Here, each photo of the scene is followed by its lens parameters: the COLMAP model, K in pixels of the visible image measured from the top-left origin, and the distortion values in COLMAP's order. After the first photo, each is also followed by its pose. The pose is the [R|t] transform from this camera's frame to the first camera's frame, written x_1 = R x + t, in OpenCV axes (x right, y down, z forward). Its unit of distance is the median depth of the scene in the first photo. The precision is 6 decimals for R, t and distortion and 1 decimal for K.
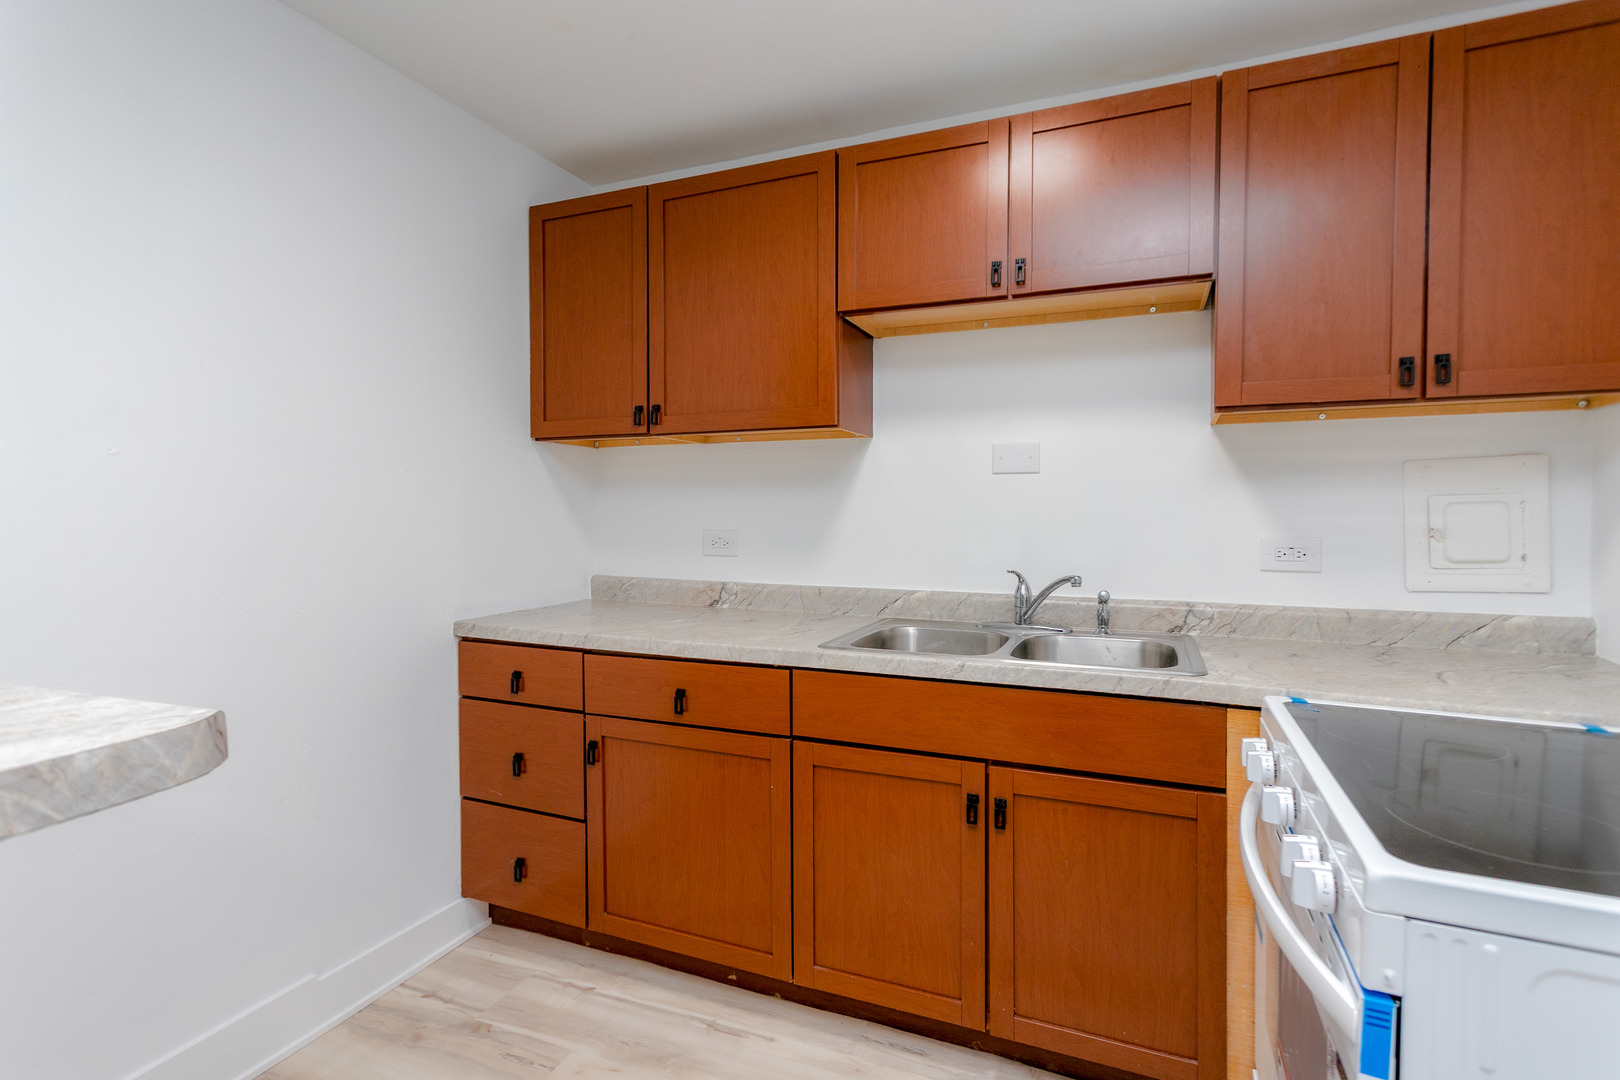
lens RADIAL K [[779.3, 0, 807.6], [0, 779.3, 525.2], [0, 0, 1]] dist [0.000171, -0.000017]
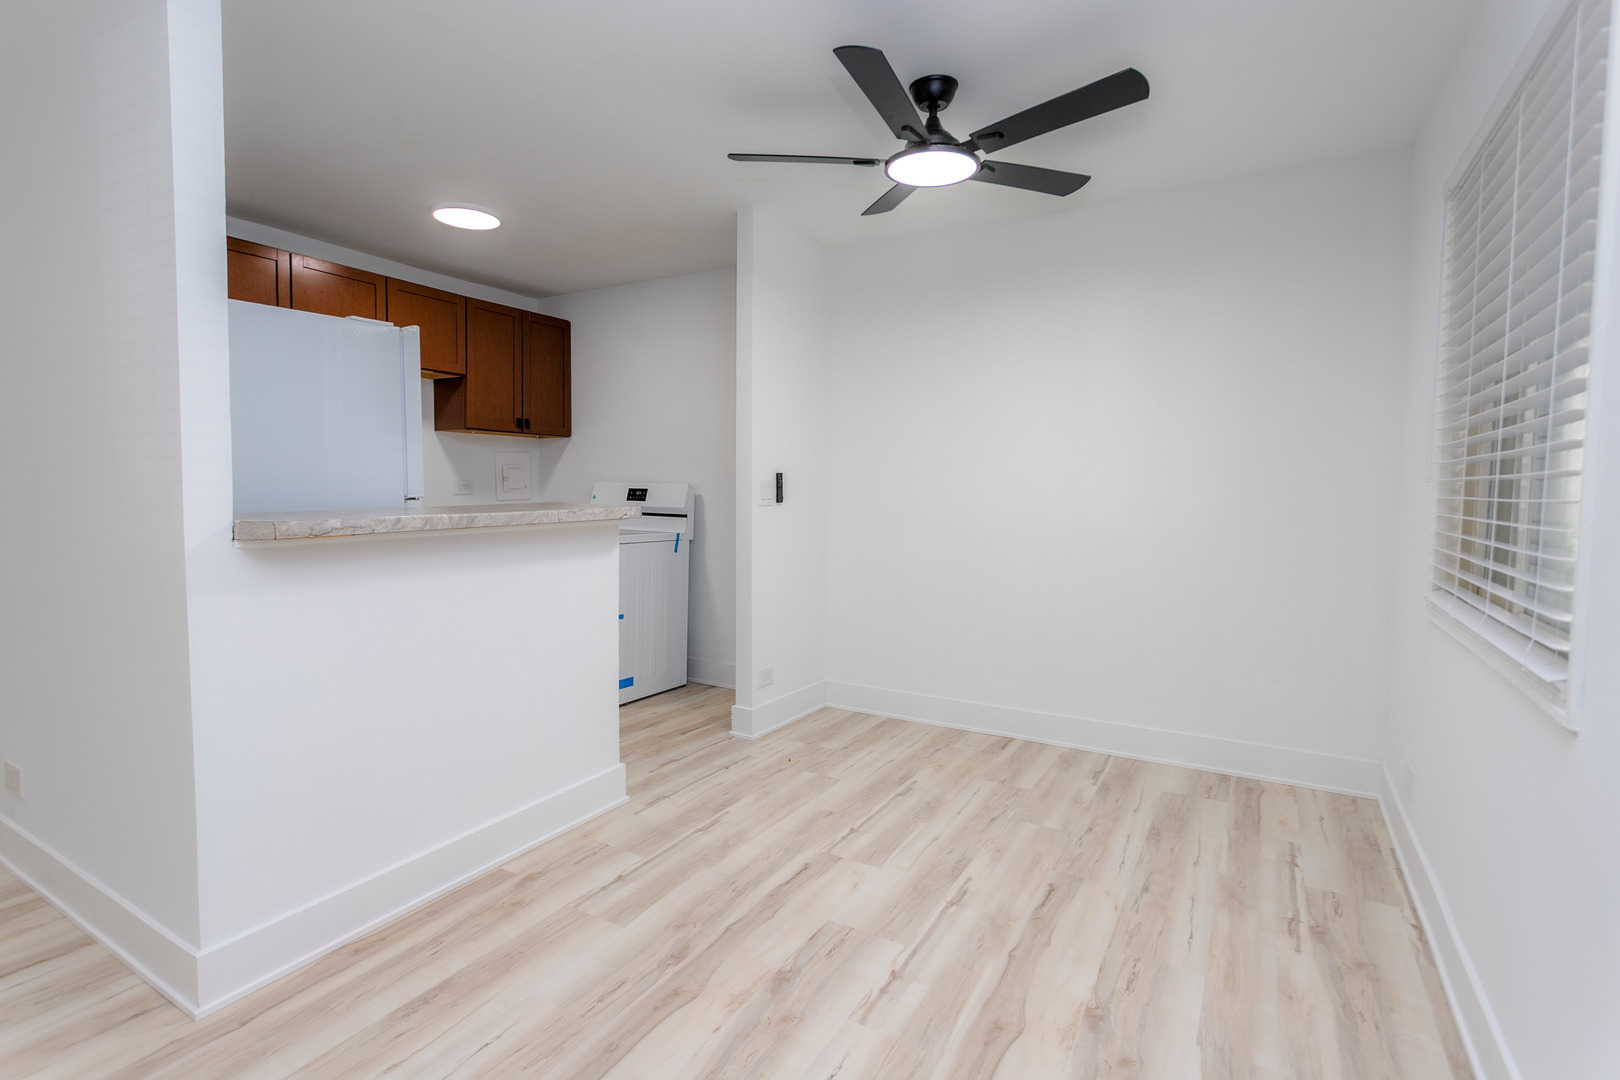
lens RADIAL K [[771.0, 0, 806.2], [0, 771.0, 525.9], [0, 0, 1]] dist [0.002283, 0.000692]
pose [[0.134588, -0.049440, 0.989667, -1.720161], [0.008591, 0.998775, 0.048727, 0.050858], [-0.990864, 0.001944, 0.134848, -0.406810]]
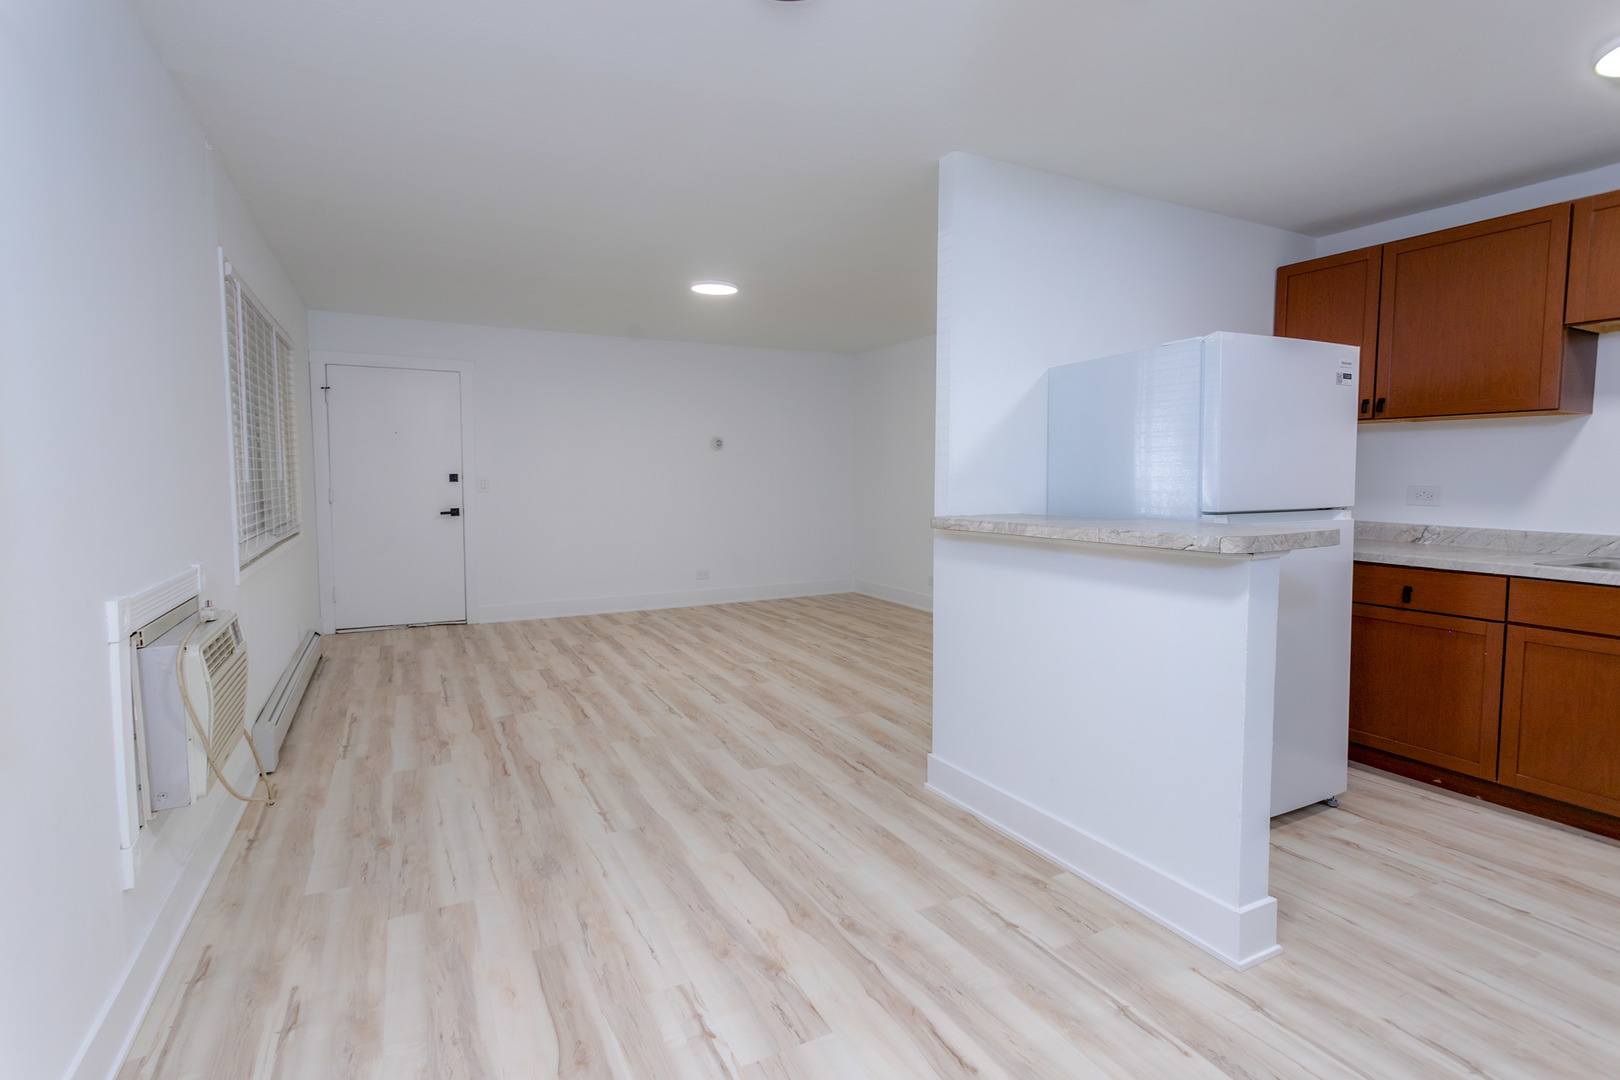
lens RADIAL K [[771.0, 0, 806.2], [0, 771.0, 525.9], [0, 0, 1]] dist [0.002283, 0.000692]
pose [[0.773612, 0.046401, -0.631959, -0.129766], [-0.014125, 0.998330, 0.056010, 0.020785], [0.633503, -0.034403, 0.772975, -0.991713]]
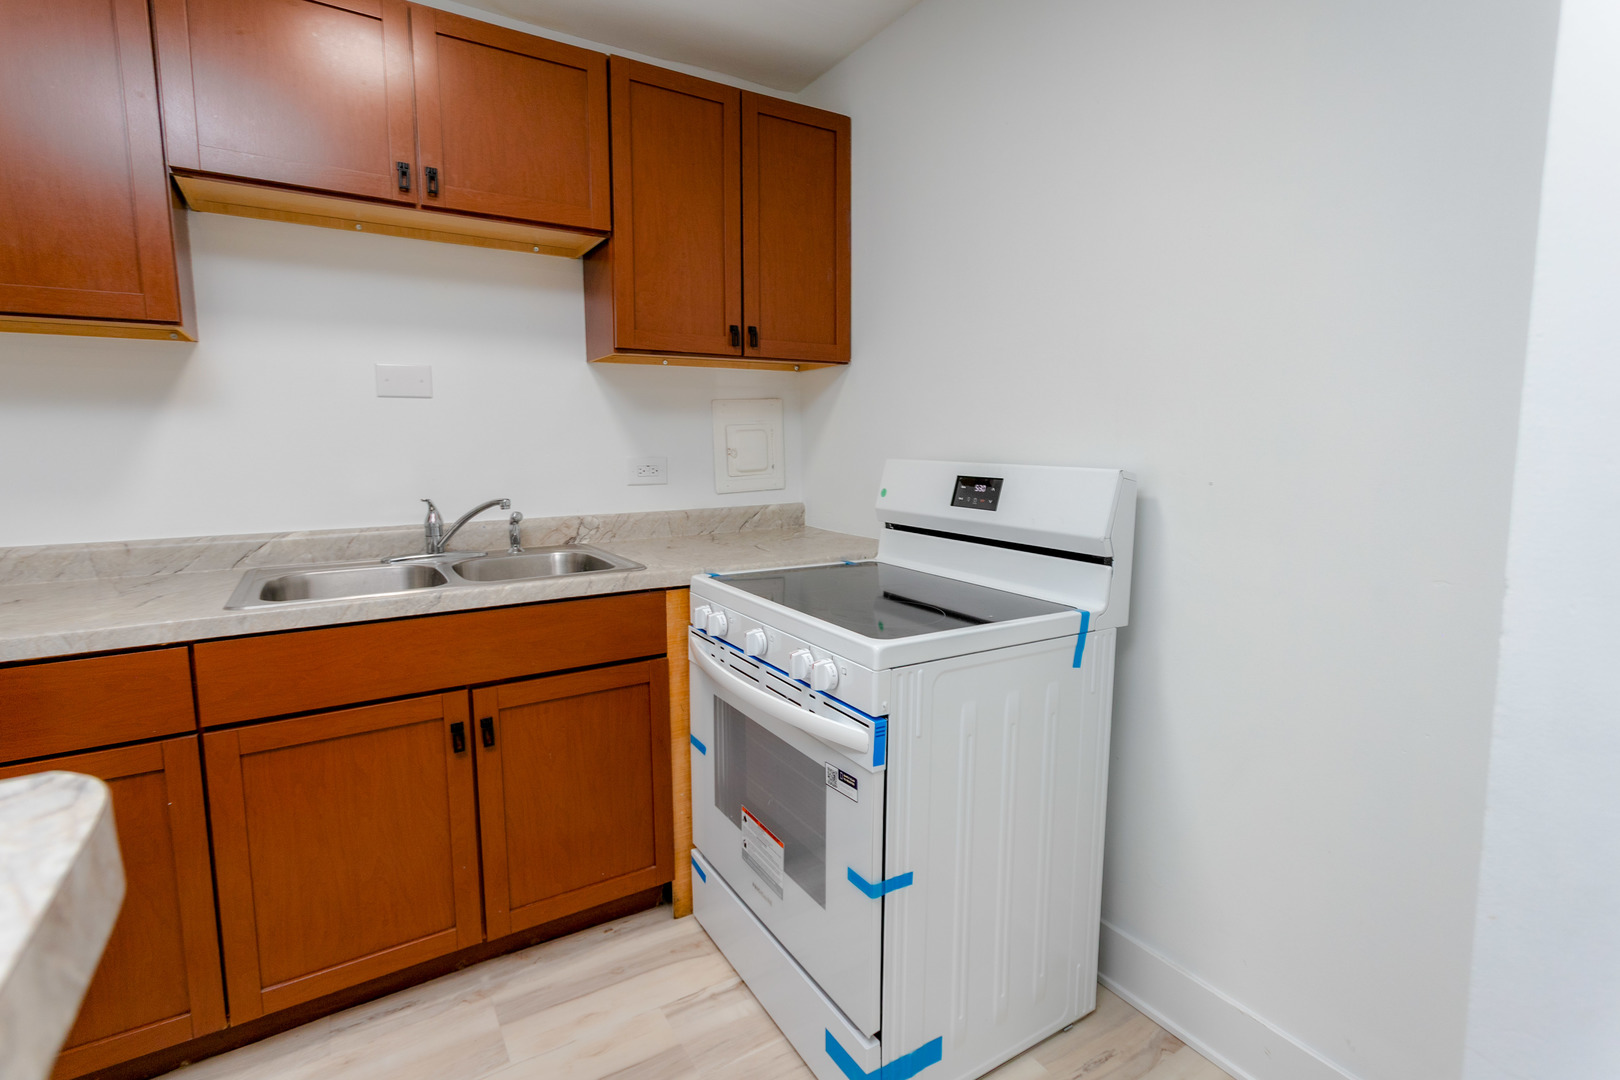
lens RADIAL K [[771.0, 0, 806.2], [0, 771.0, 525.9], [0, 0, 1]] dist [0.002283, 0.000692]
pose [[0.568878, -0.095729, 0.816832, -0.280603], [0.020746, 0.994557, 0.102110, 0.003921], [-0.822161, -0.041142, 0.567767, 0.077600]]
